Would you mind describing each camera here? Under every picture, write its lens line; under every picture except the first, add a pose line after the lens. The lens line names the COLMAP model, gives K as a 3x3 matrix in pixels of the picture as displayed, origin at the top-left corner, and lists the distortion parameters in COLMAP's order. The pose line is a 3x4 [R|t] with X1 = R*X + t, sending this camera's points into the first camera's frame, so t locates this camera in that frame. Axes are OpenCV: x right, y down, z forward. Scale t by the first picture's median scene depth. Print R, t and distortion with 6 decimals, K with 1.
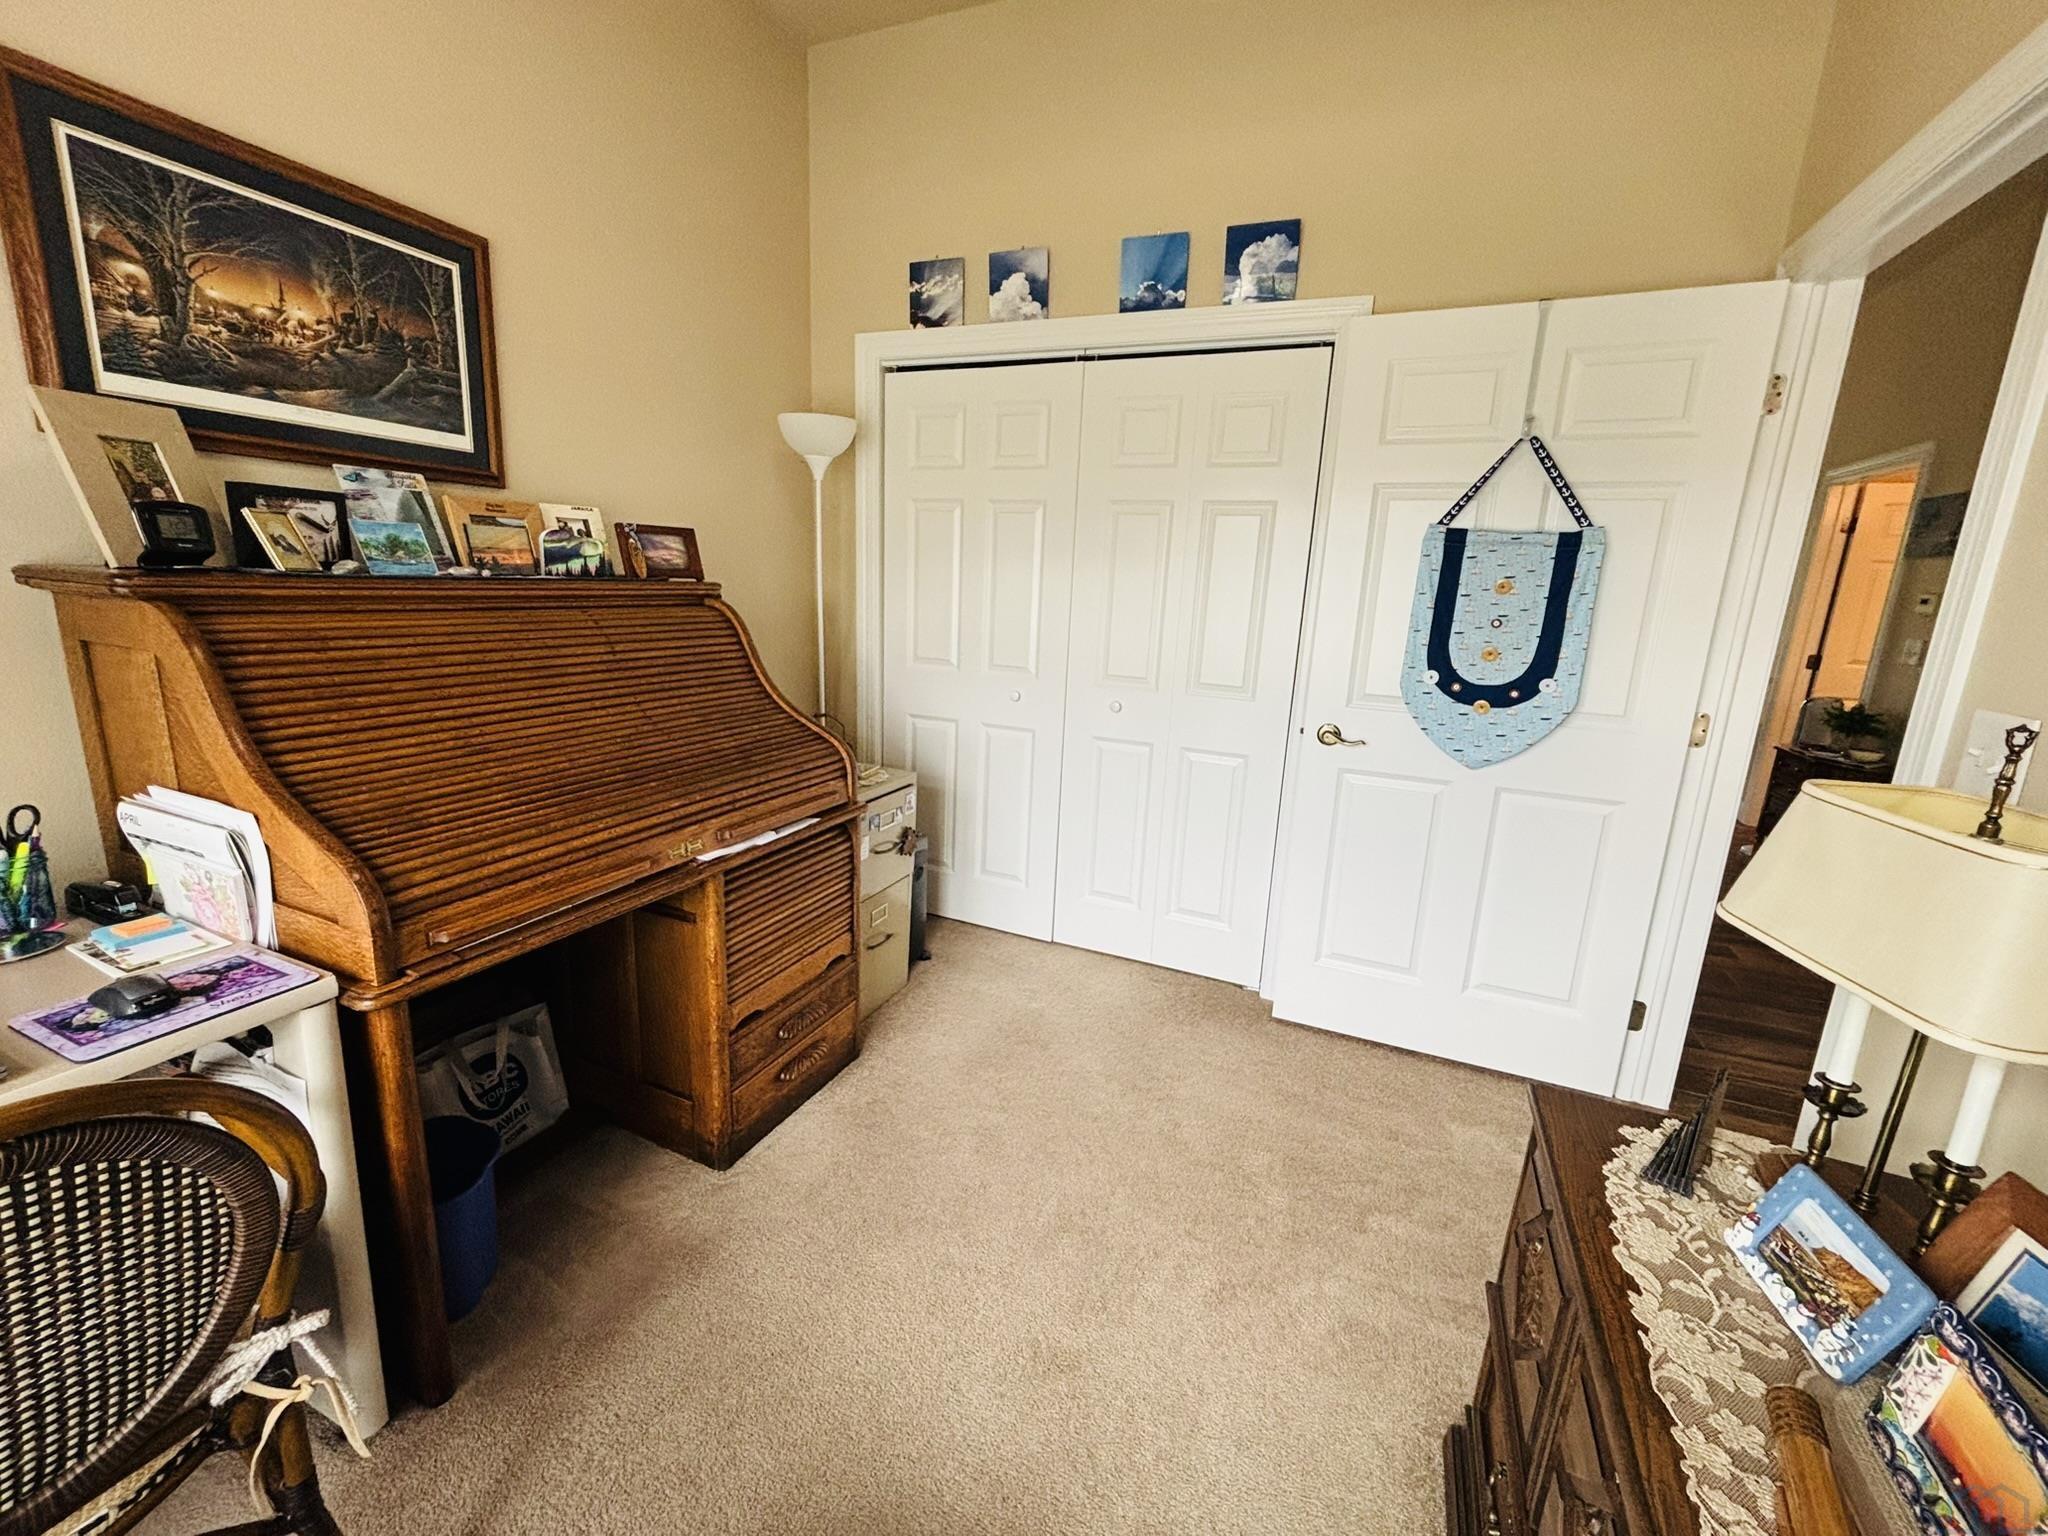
lens RADIAL K [[831.4, 0, 1024.0], [0, 831.4, 768.0], [0, 0, 1]] dist [-0.002348, 0.000145]
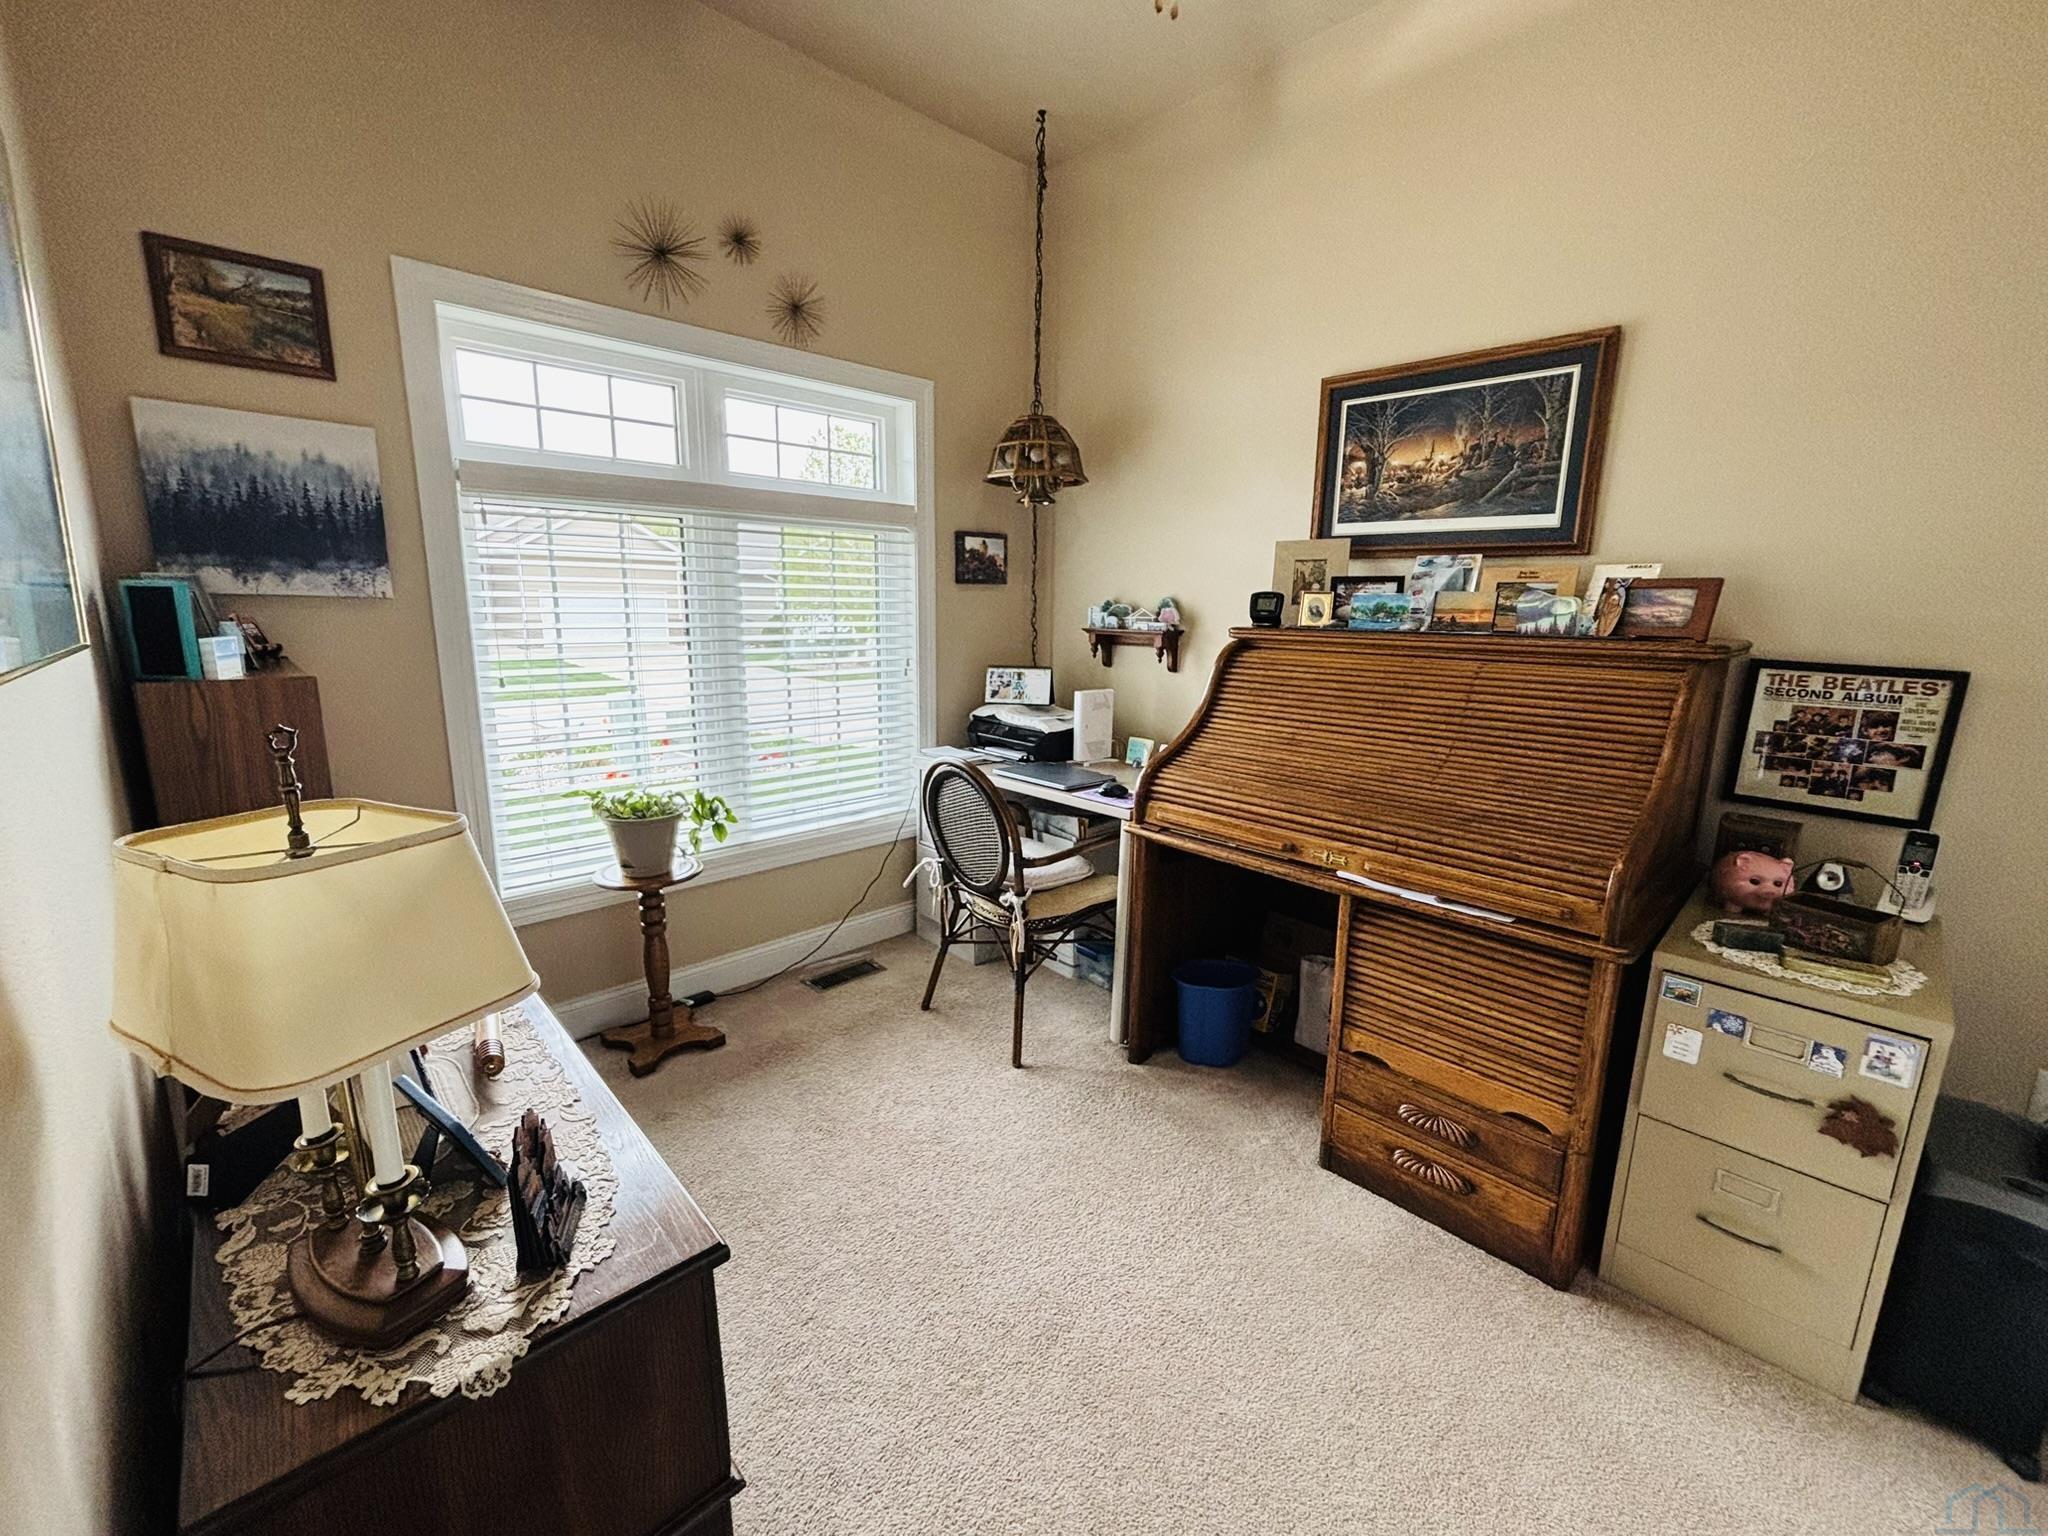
lens RADIAL K [[831.4, 0, 1024.0], [0, 831.4, 768.0], [0, 0, 1]] dist [-0.002348, 0.000145]
pose [[-0.384851, 0.136467, -0.912834, 0.764270], [-0.236784, 0.941312, 0.240552, -0.189504], [0.892089, 0.308721, -0.329952, 0.912475]]
